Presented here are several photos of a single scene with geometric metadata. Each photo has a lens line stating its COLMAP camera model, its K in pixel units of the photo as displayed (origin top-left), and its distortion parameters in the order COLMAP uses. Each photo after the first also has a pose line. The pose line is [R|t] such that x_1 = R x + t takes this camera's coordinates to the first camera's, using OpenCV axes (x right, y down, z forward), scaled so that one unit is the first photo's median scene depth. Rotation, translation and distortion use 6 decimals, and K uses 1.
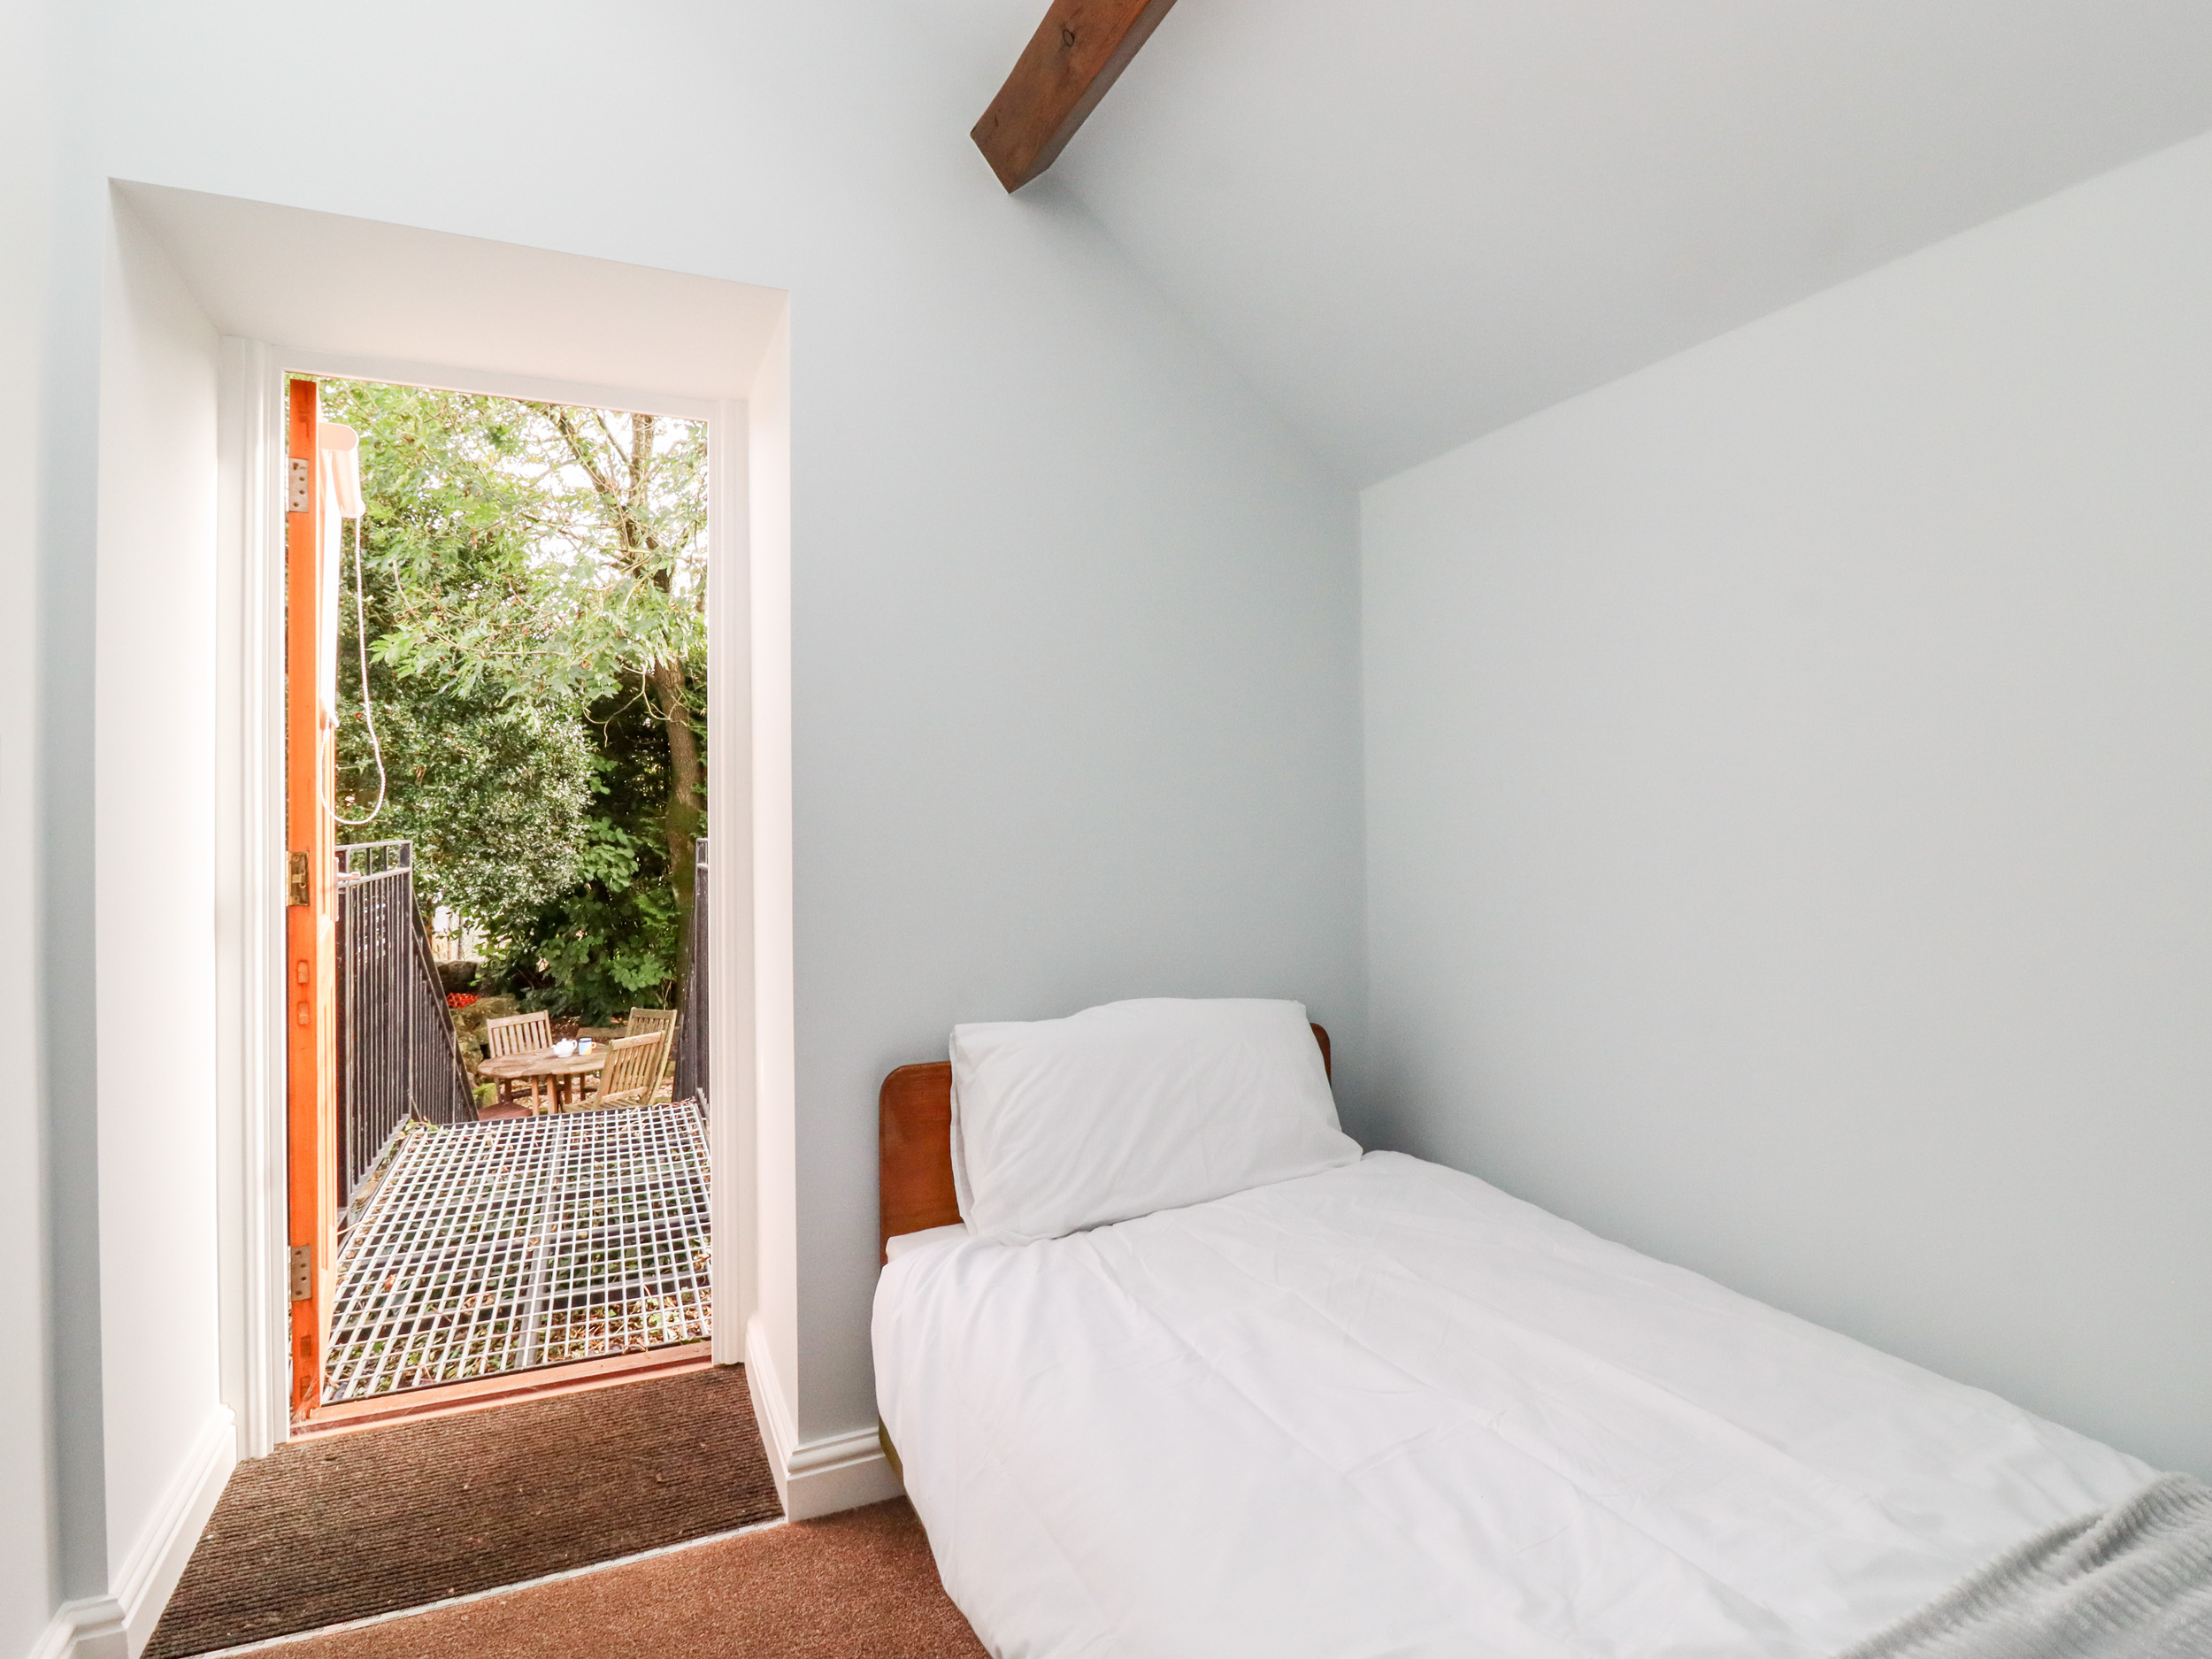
lens RADIAL K [[1131.1, 0, 1111.3], [0, 1131.1, 827.6], [0, 0, 1]] dist [-0.002235, -0.001528]
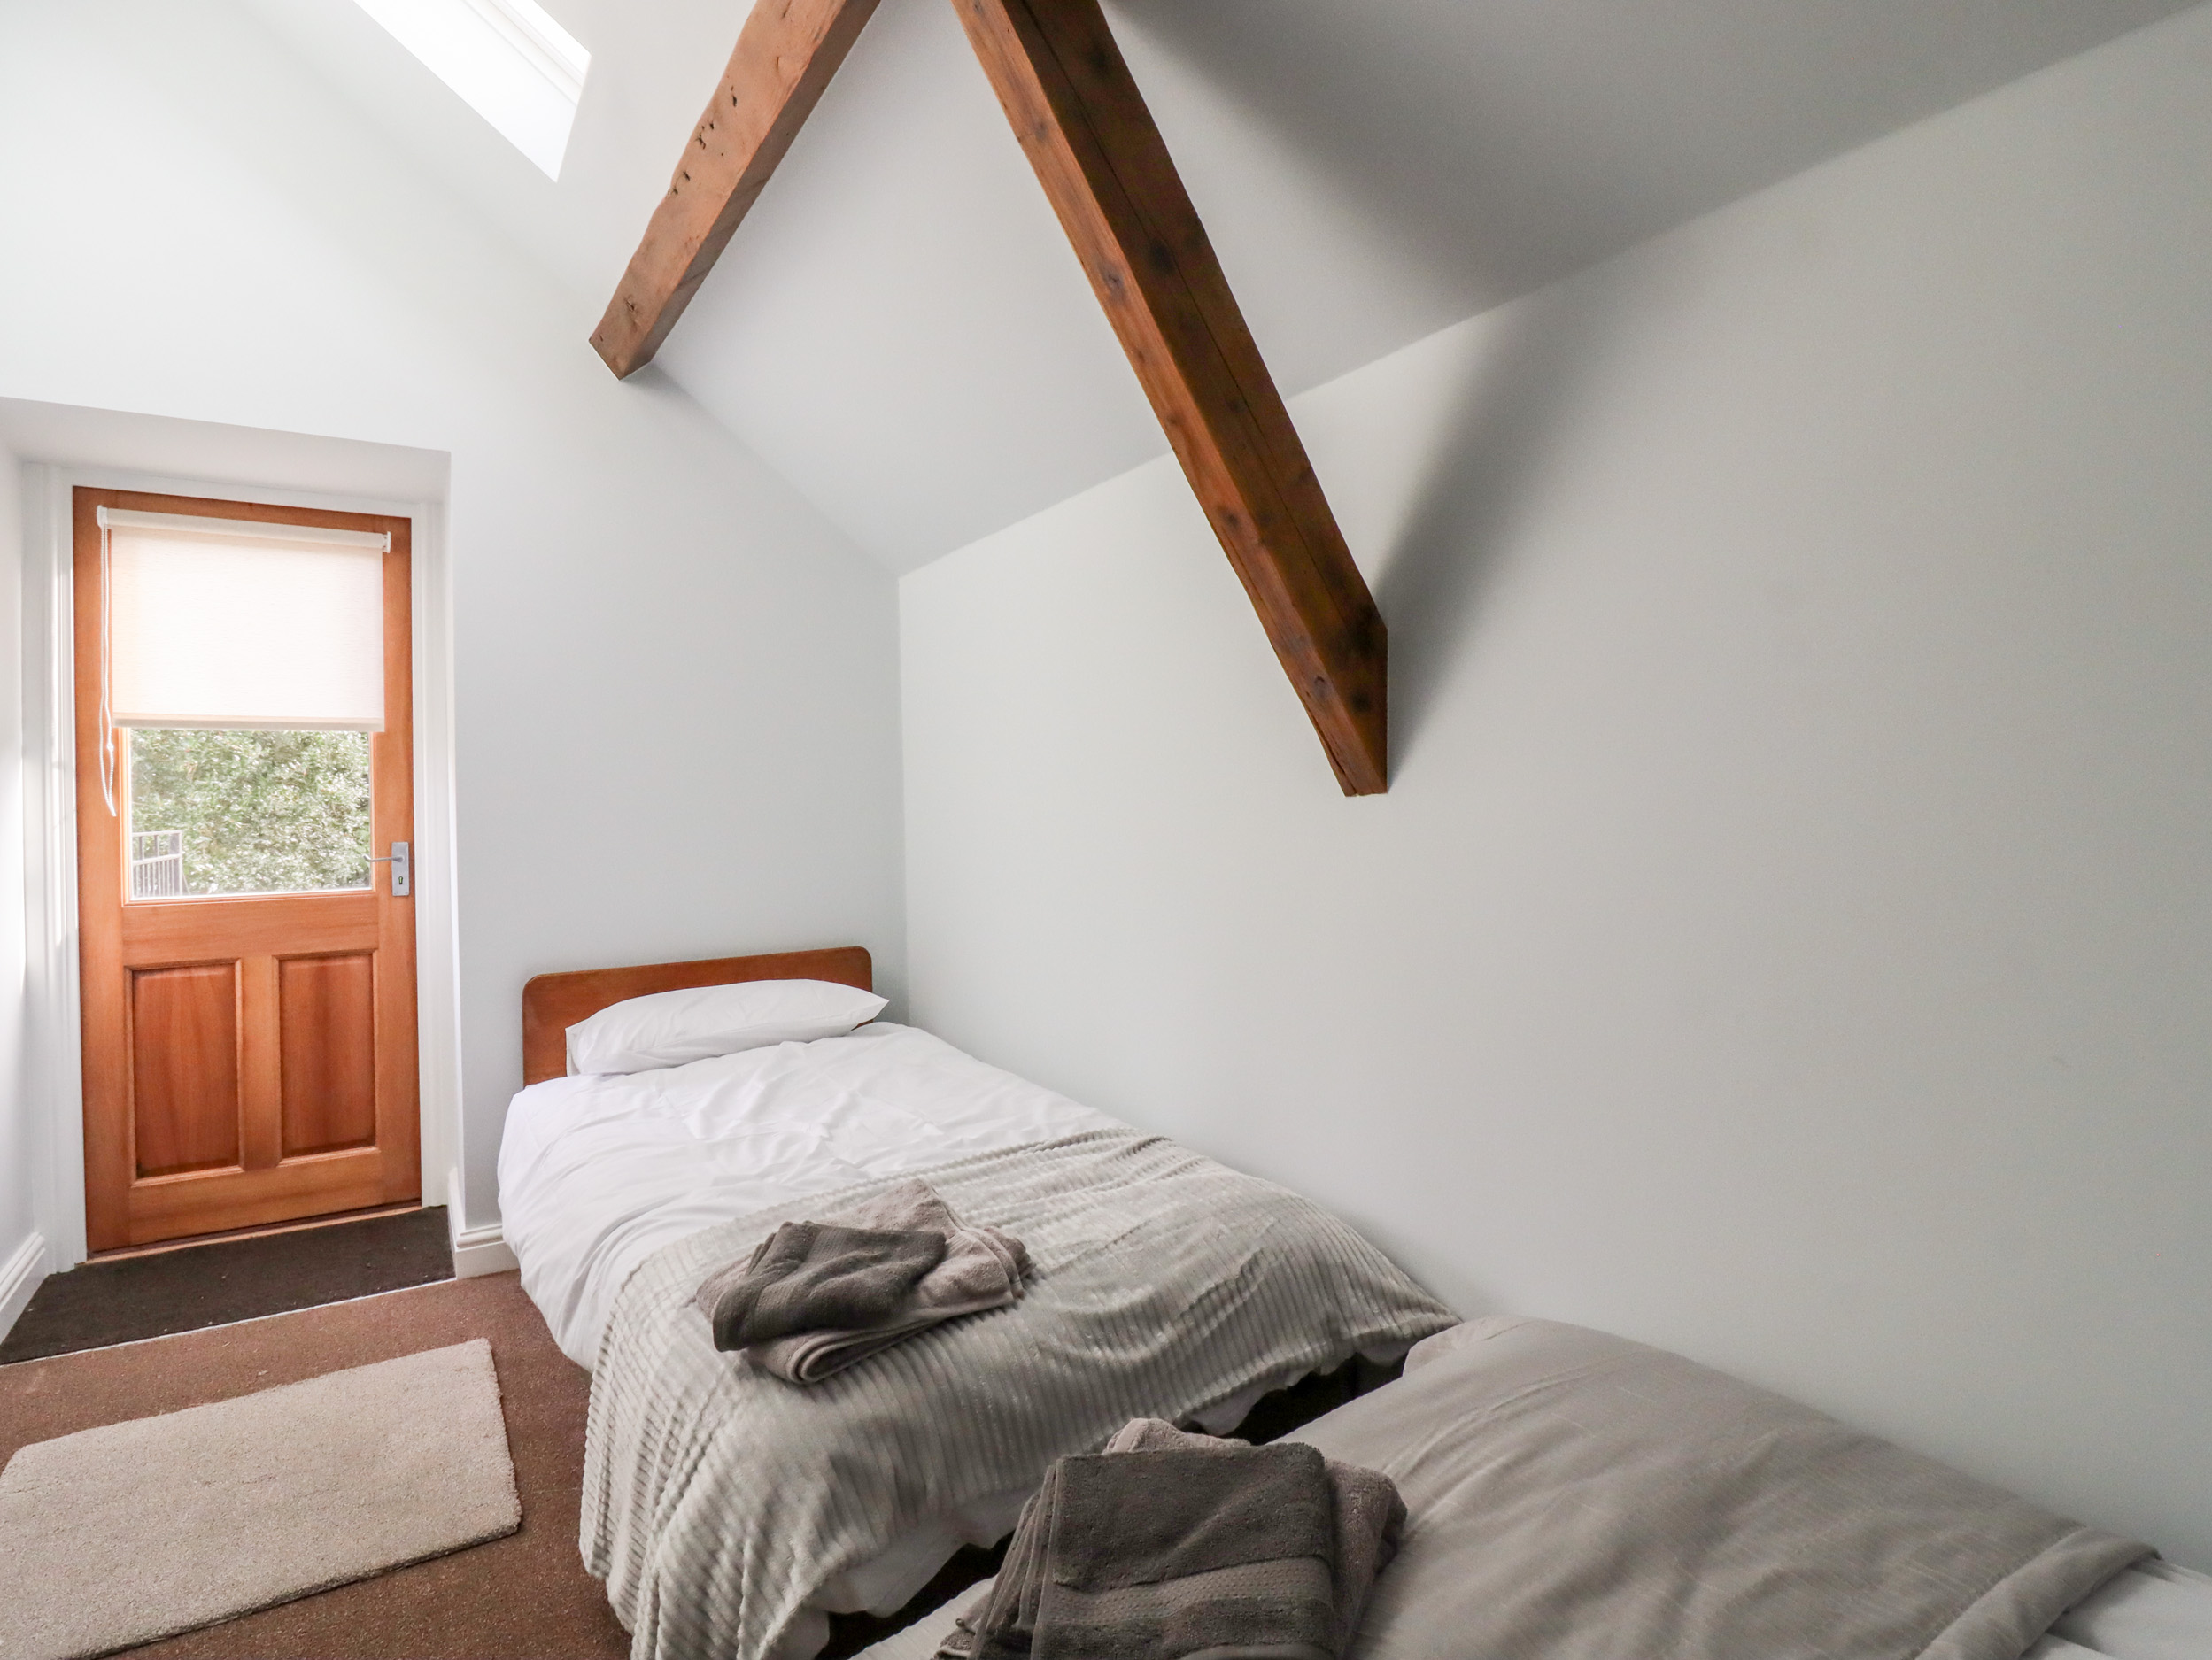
lens RADIAL K [[1131.0, 0, 1099.6], [0, 1131.0, 819.7], [0, 0, 1]] dist [-0.002235, -0.001528]
pose [[0.992085, -0.009778, 0.125185, 0.095869], [0.009220, 0.999945, 0.005029, 0.001711], [-0.125228, -0.003835, 0.992121, -0.149579]]
